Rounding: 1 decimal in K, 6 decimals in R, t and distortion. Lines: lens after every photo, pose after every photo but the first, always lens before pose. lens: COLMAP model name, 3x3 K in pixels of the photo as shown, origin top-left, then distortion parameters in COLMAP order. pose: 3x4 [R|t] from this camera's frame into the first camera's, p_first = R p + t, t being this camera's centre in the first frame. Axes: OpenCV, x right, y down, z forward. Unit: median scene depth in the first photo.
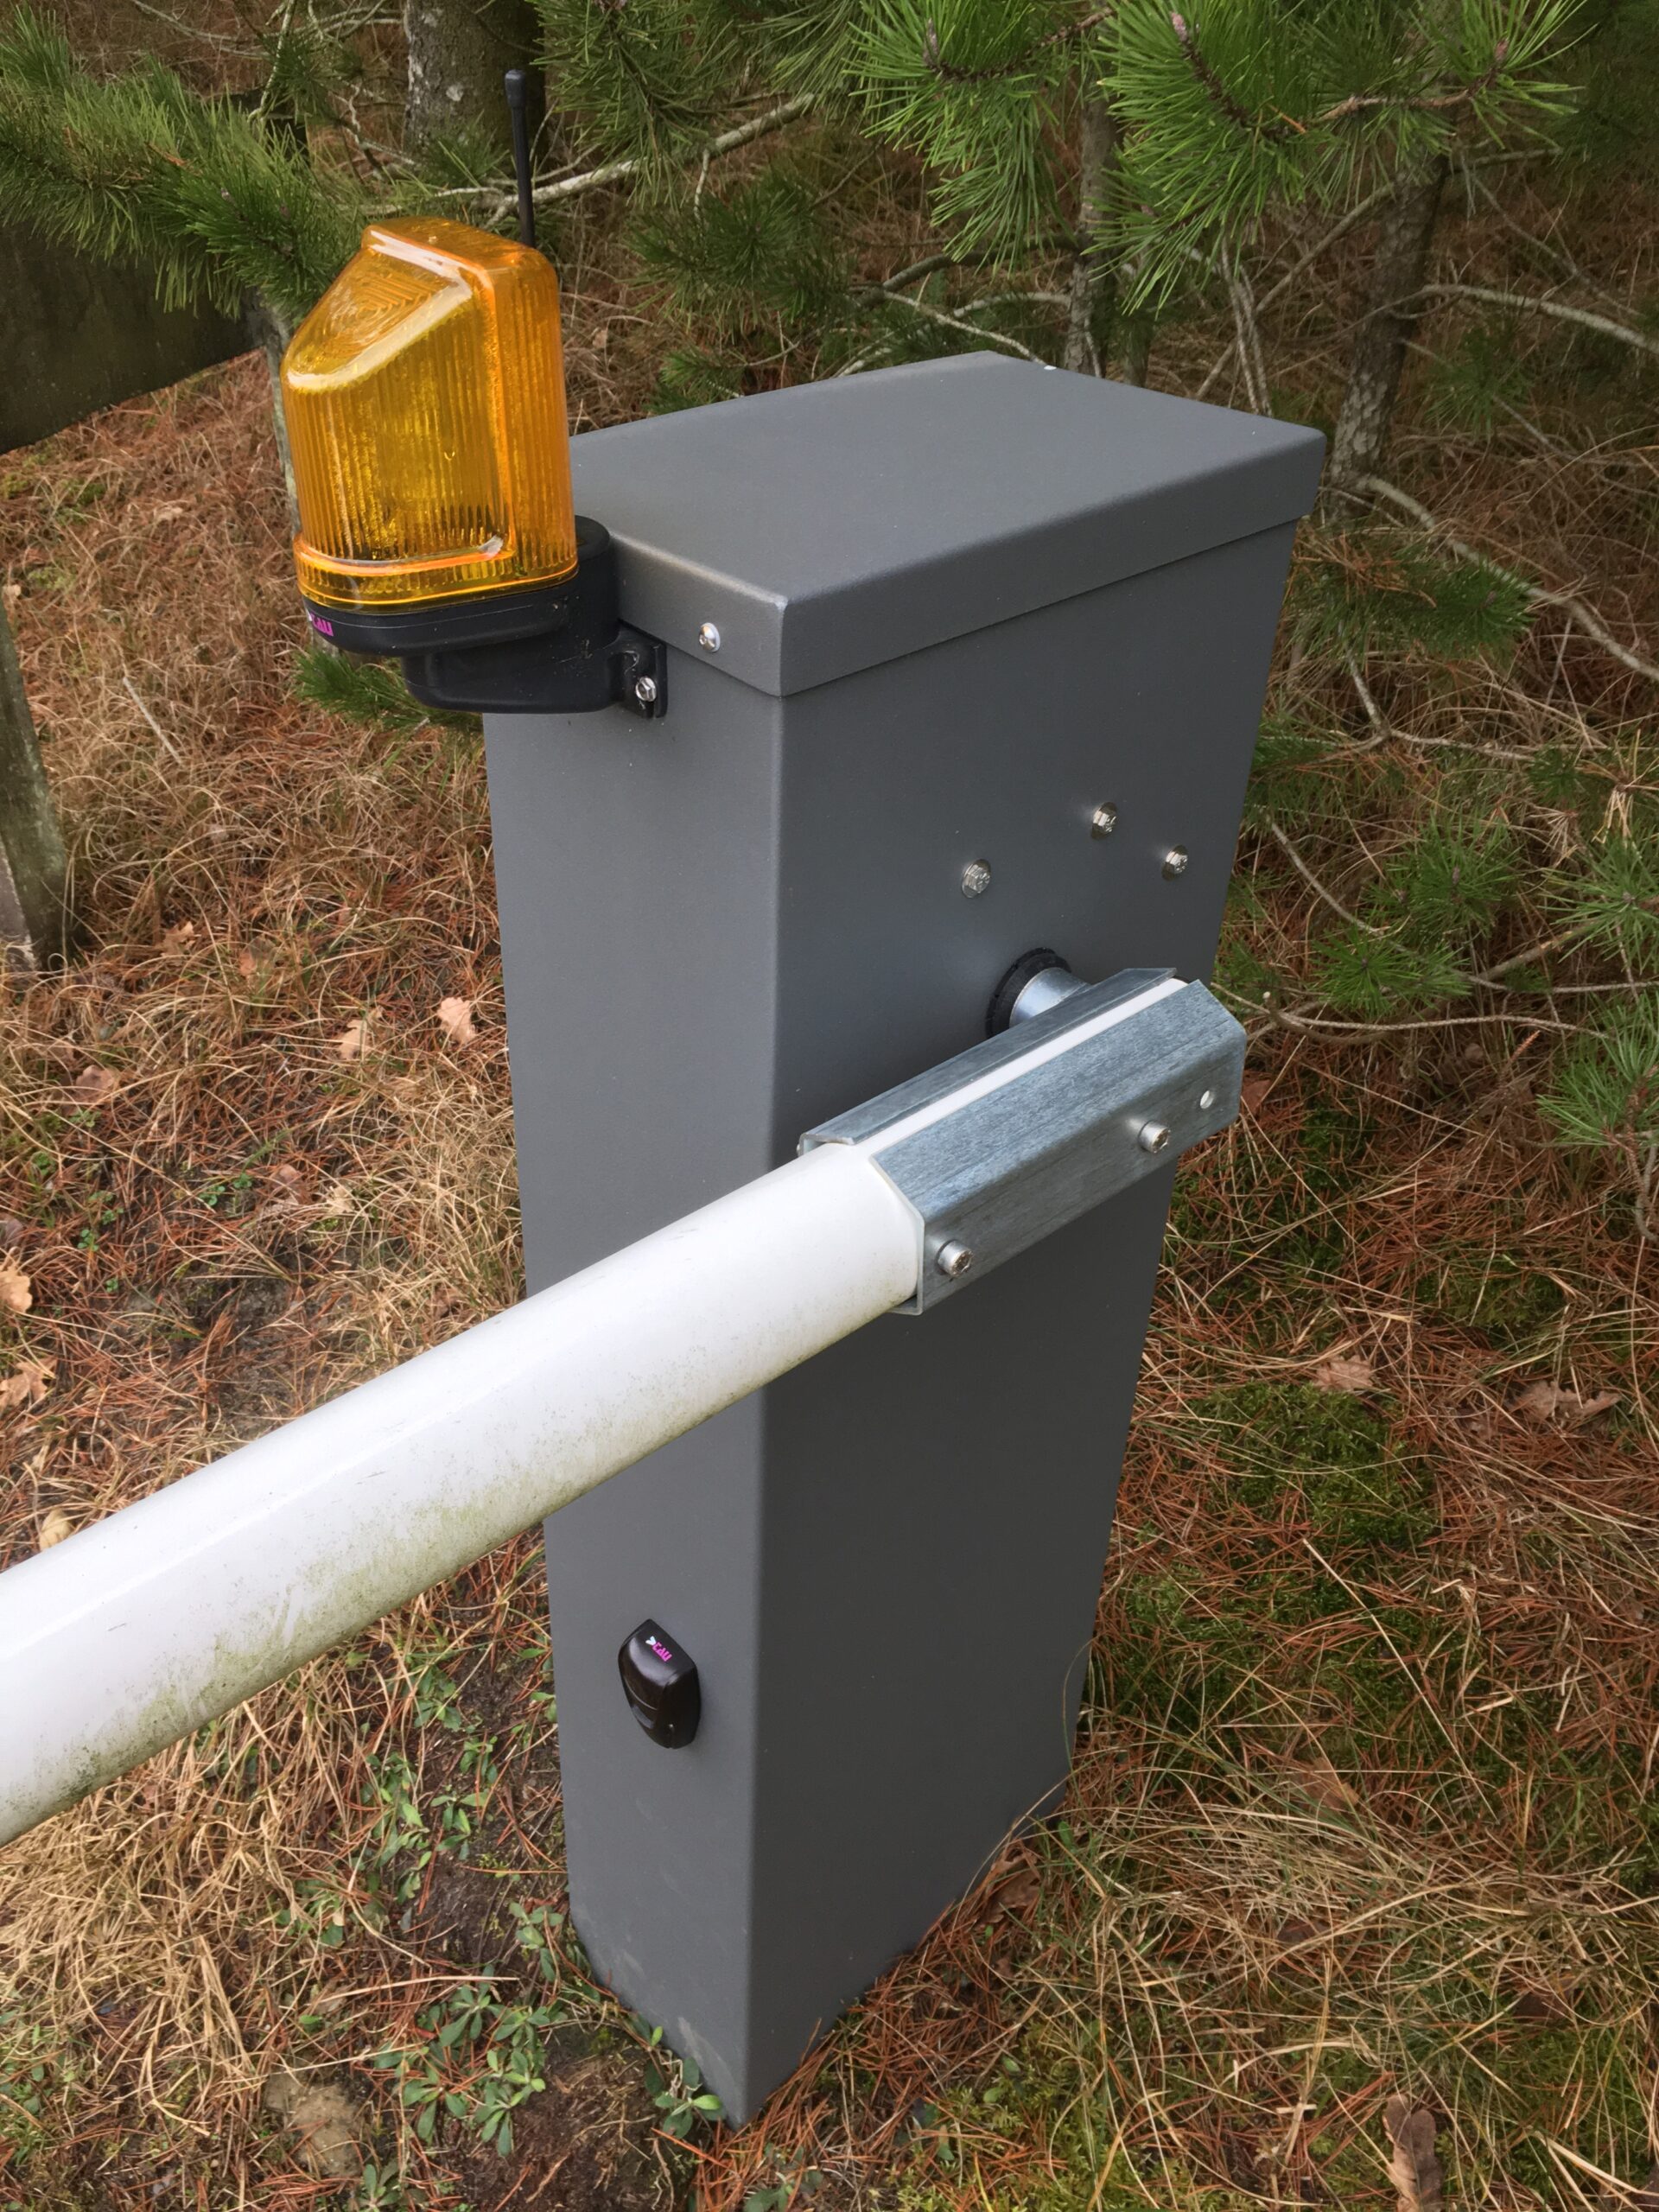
lens RADIAL K [[1853.6, 0, 824.1], [0, 1853.6, 1112.3], [0, 0, 1]] dist [0.082300, -0.132736]
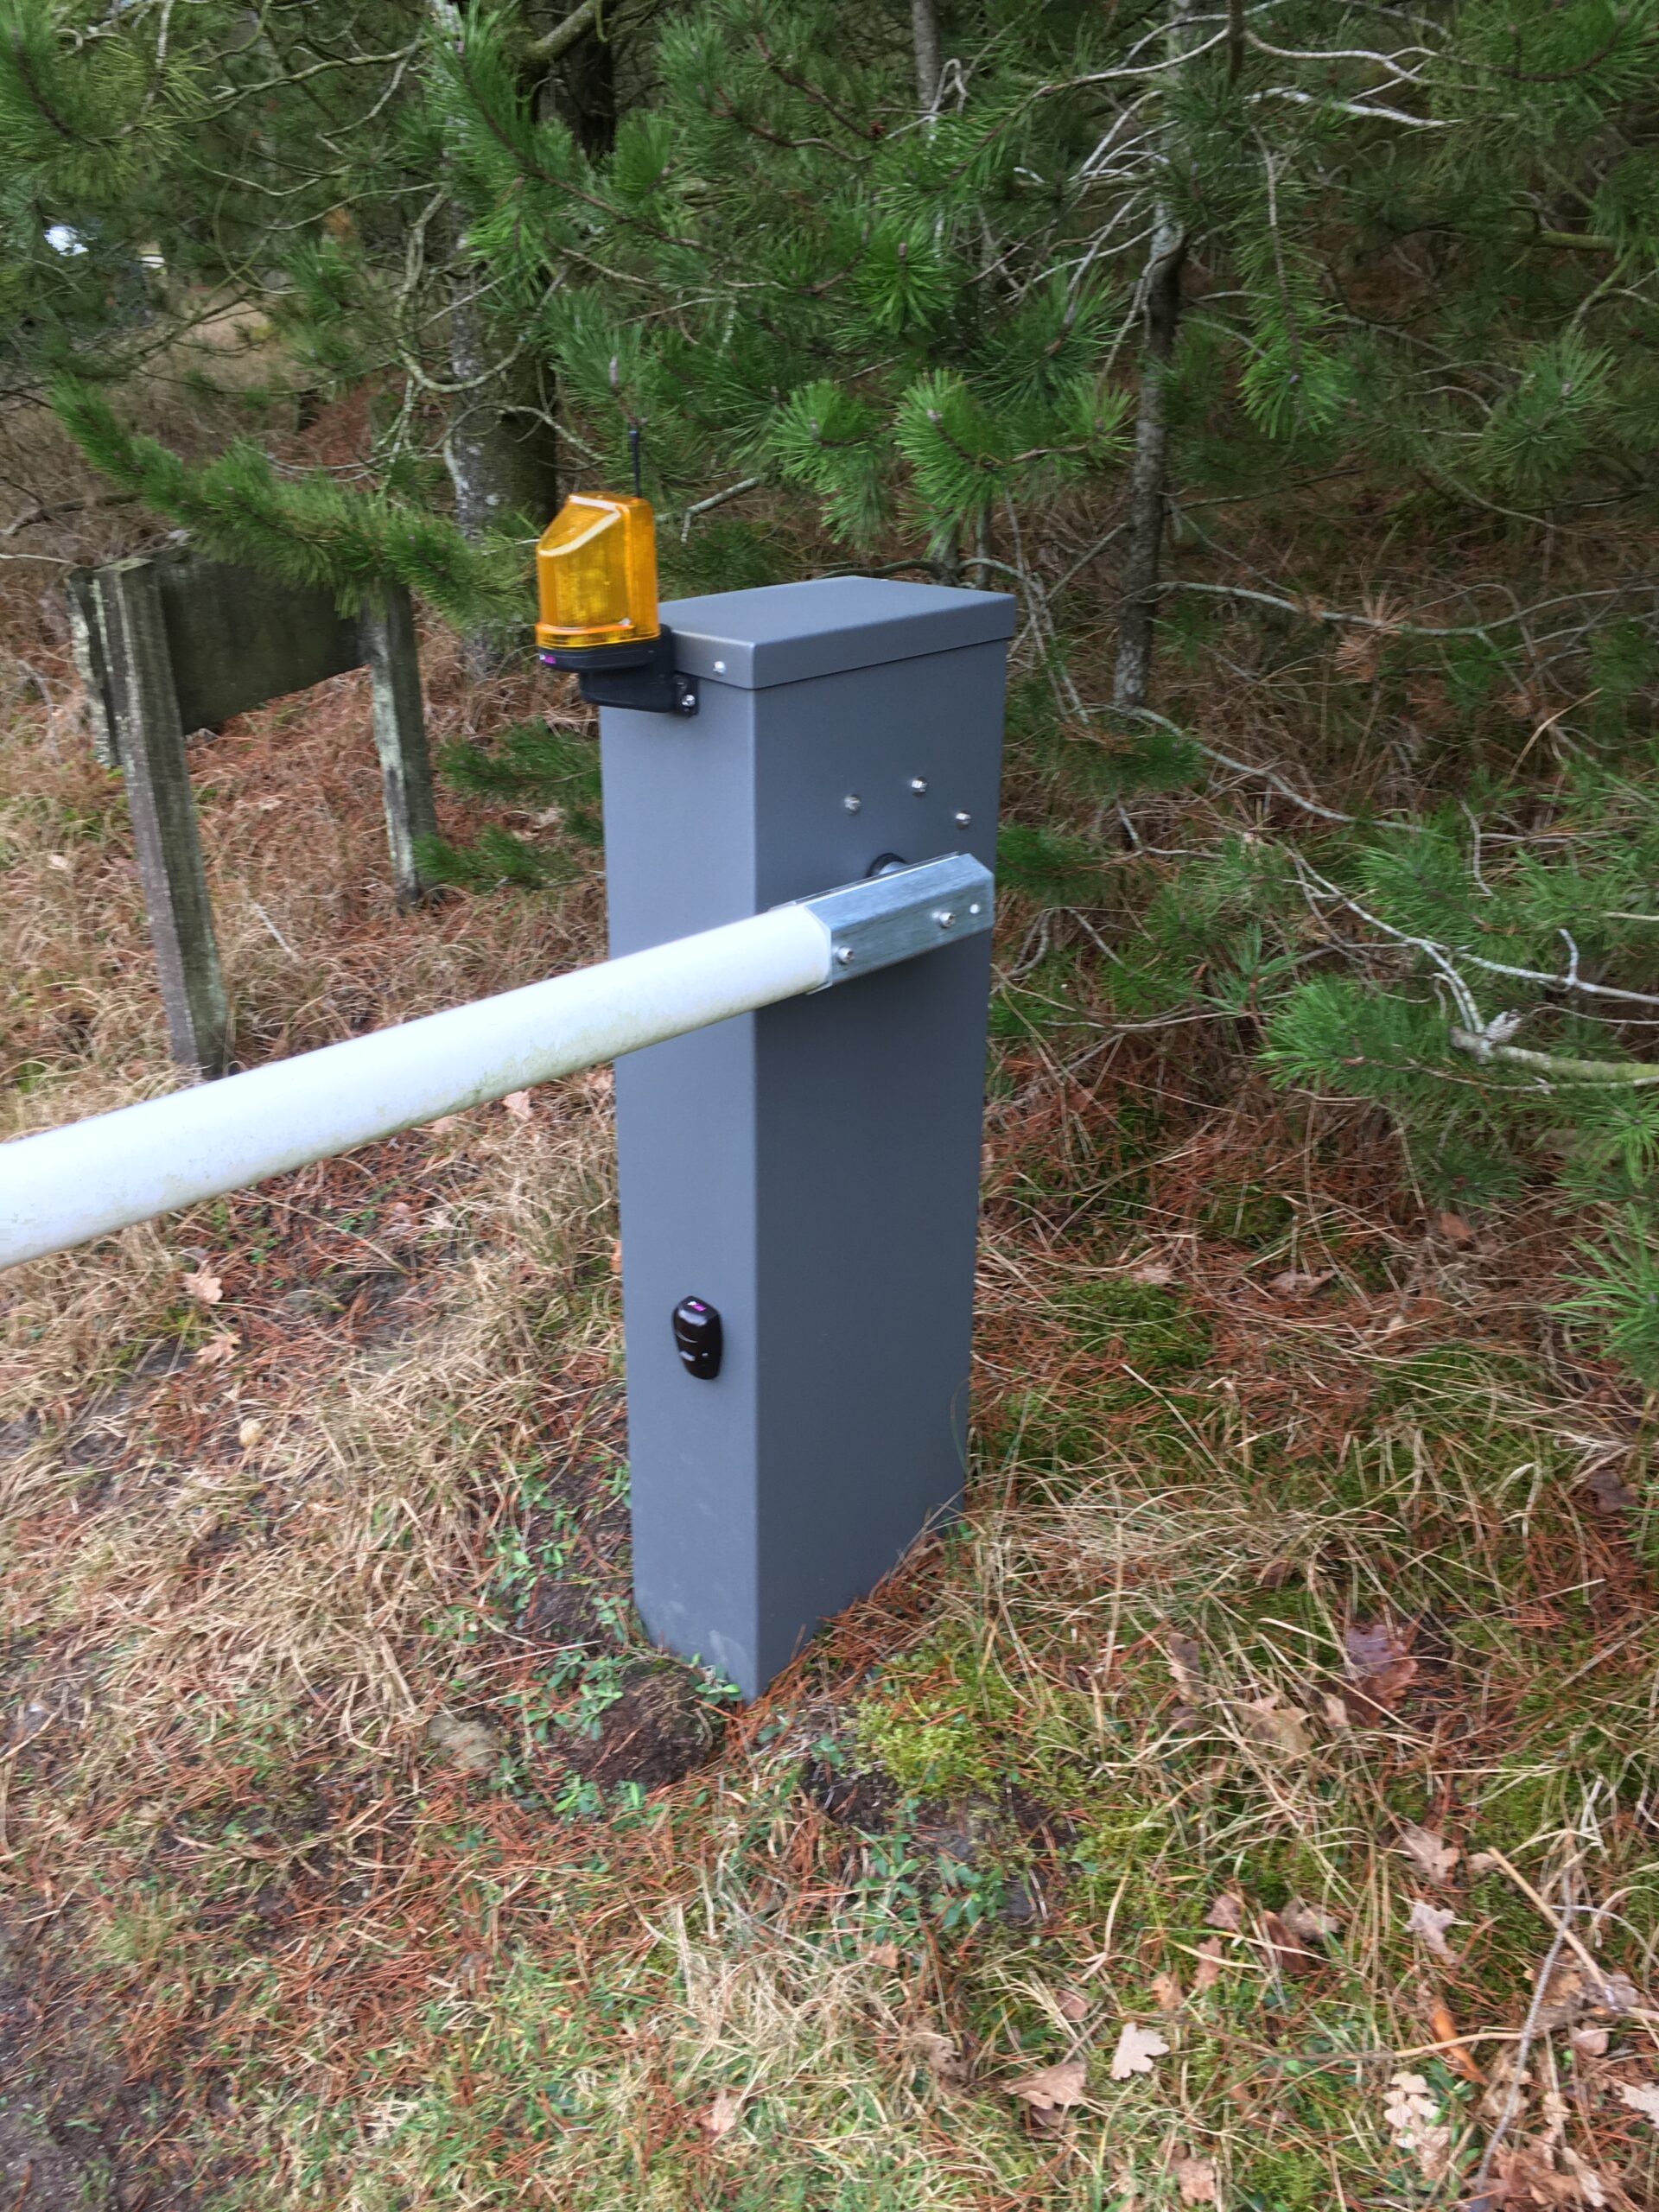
lens RADIAL K [[1823.1, 0, 829.5], [0, 1823.1, 1106.0], [0, 0, 1]] dist [0.035788, 0.000979]
pose [[0.998974, -0.037701, 0.025101, -0.002434], [0.041747, 0.981387, -0.187447, 0.318321], [-0.017567, 0.188302, 0.981954, -0.491050]]
